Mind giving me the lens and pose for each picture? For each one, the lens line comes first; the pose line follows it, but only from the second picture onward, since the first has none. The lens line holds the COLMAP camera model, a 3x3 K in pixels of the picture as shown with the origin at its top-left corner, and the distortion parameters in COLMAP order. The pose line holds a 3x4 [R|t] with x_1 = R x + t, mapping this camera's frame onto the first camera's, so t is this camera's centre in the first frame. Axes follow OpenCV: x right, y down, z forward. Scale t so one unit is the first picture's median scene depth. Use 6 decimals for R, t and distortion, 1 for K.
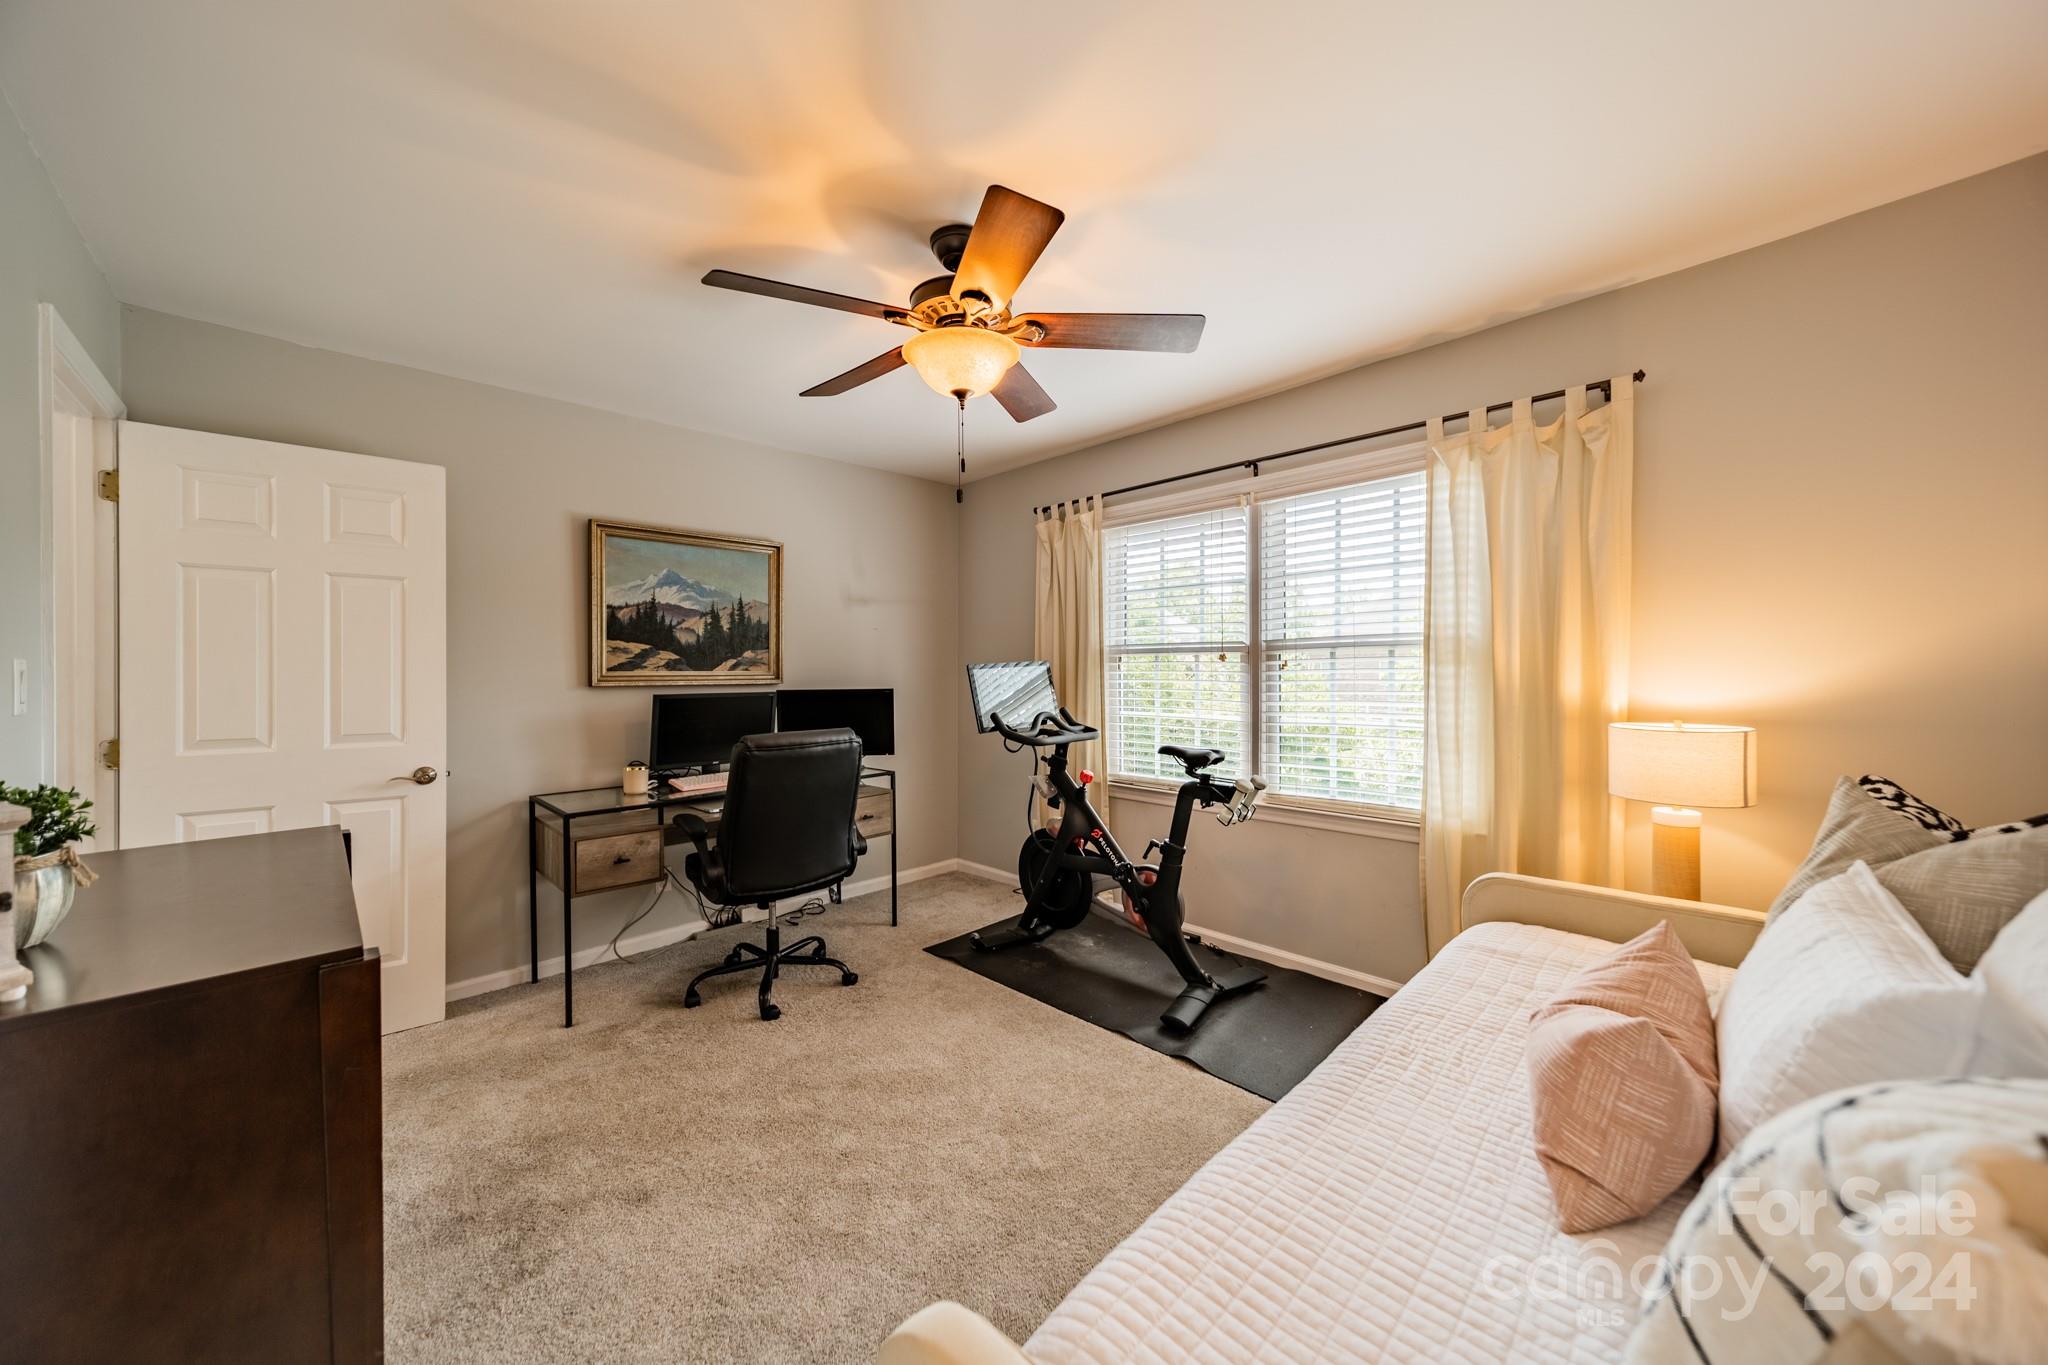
lens RADIAL K [[735.9, 0, 1026.2], [0, 735.9, 680.1], [0, 0, 1]] dist [0.009651, -0.000106]
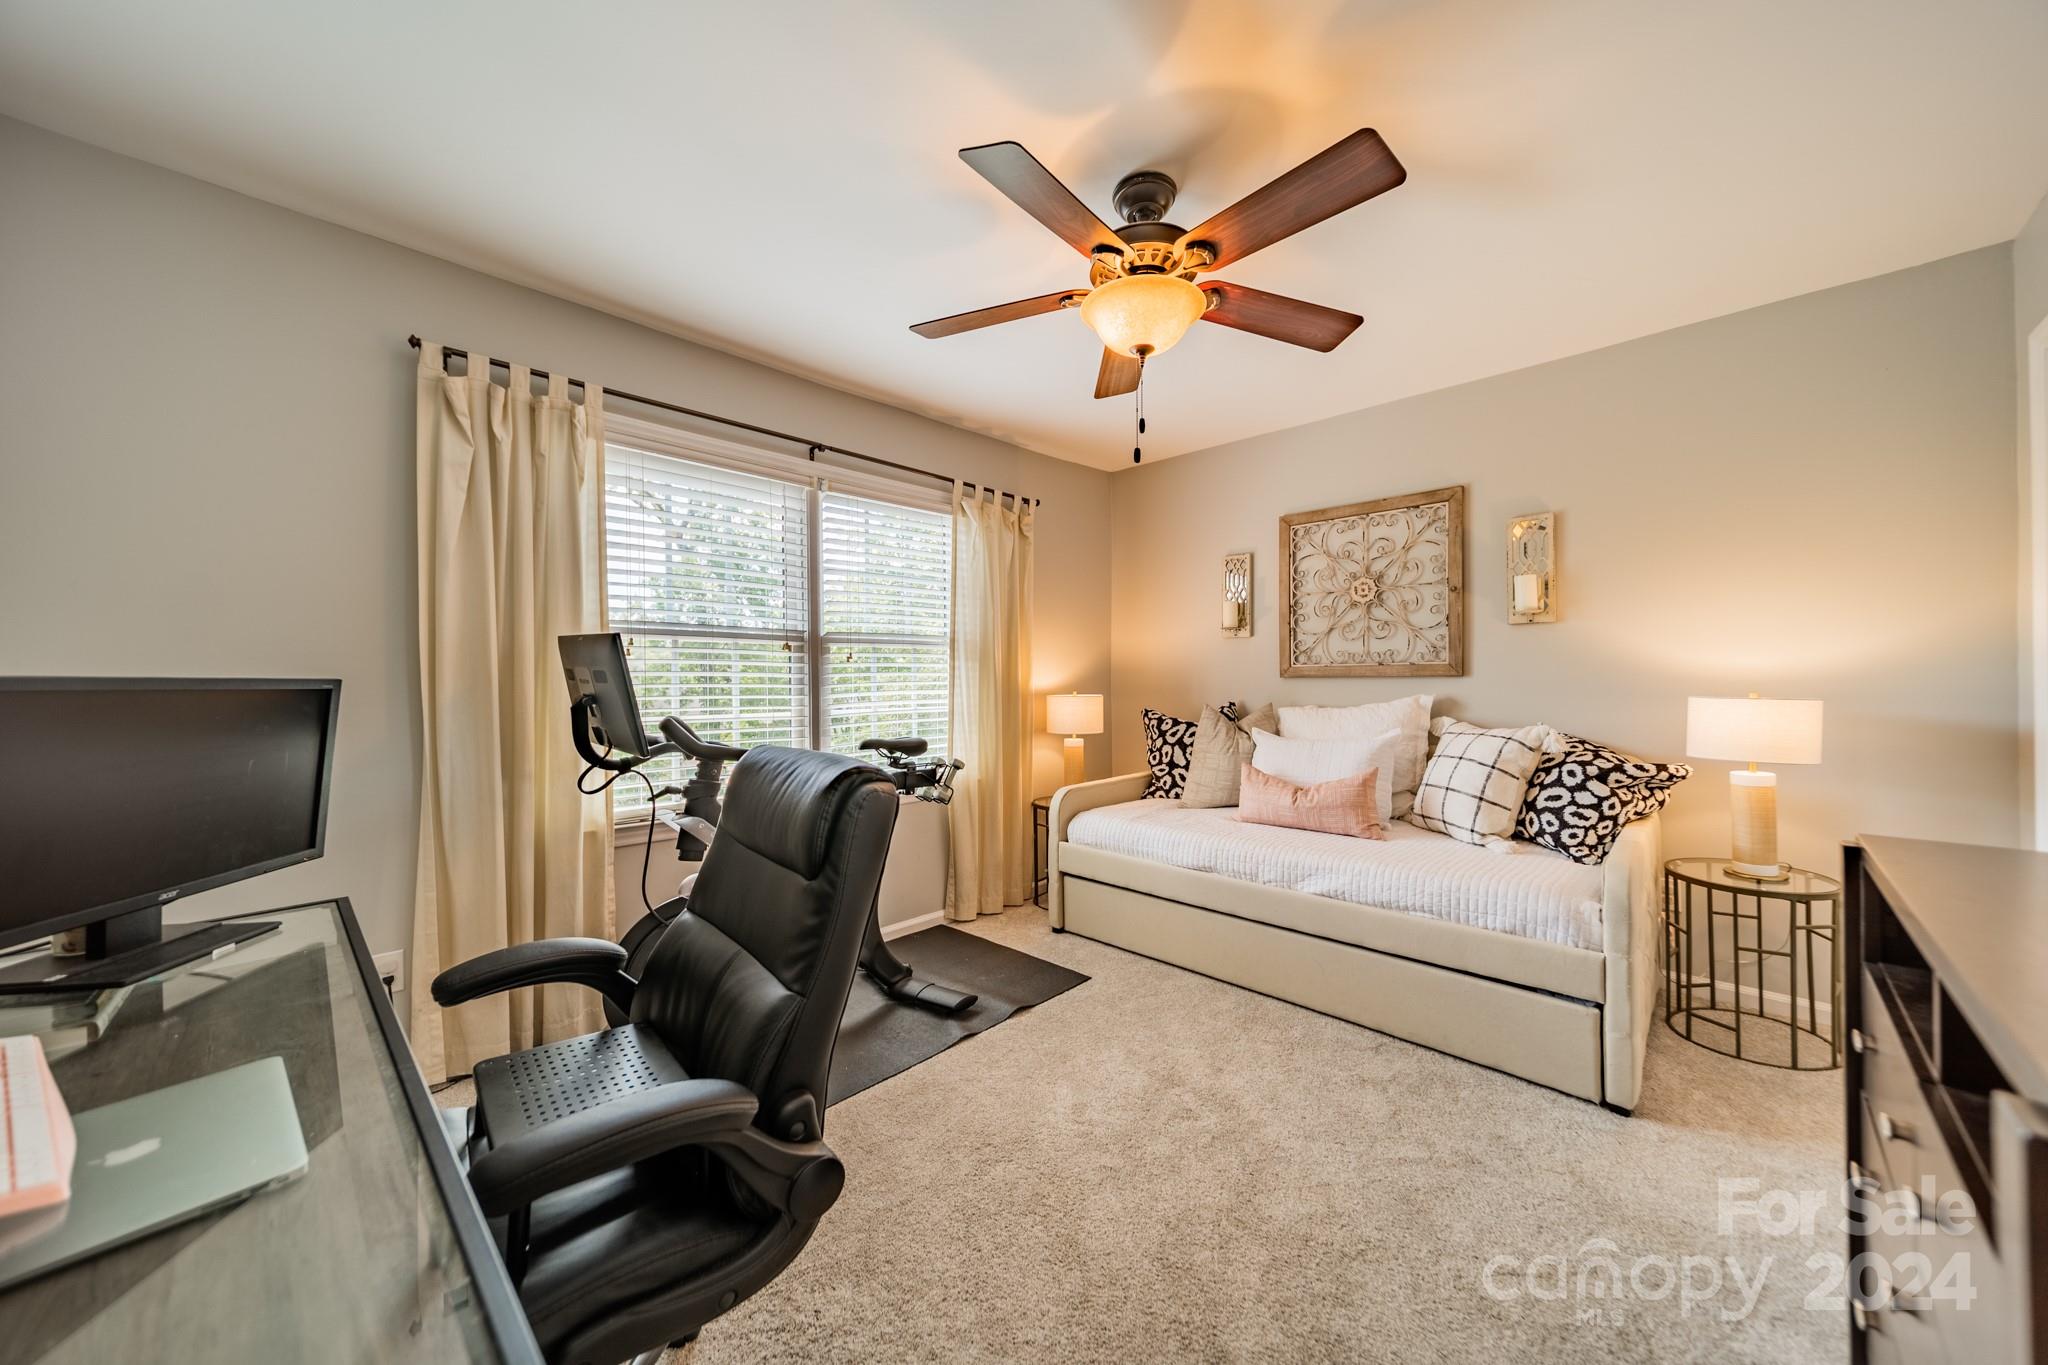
lens RADIAL K [[719.2, 0, 1017.3], [0, 719.2, 684.0], [0, 0, 1]] dist [0.002069, 0.000172]
pose [[0.003090, -0.003627, 0.999989, -0.739851], [0.002546, 0.999990, 0.003620, 0.017178], [-0.999992, 0.002535, 0.003099, 0.848517]]
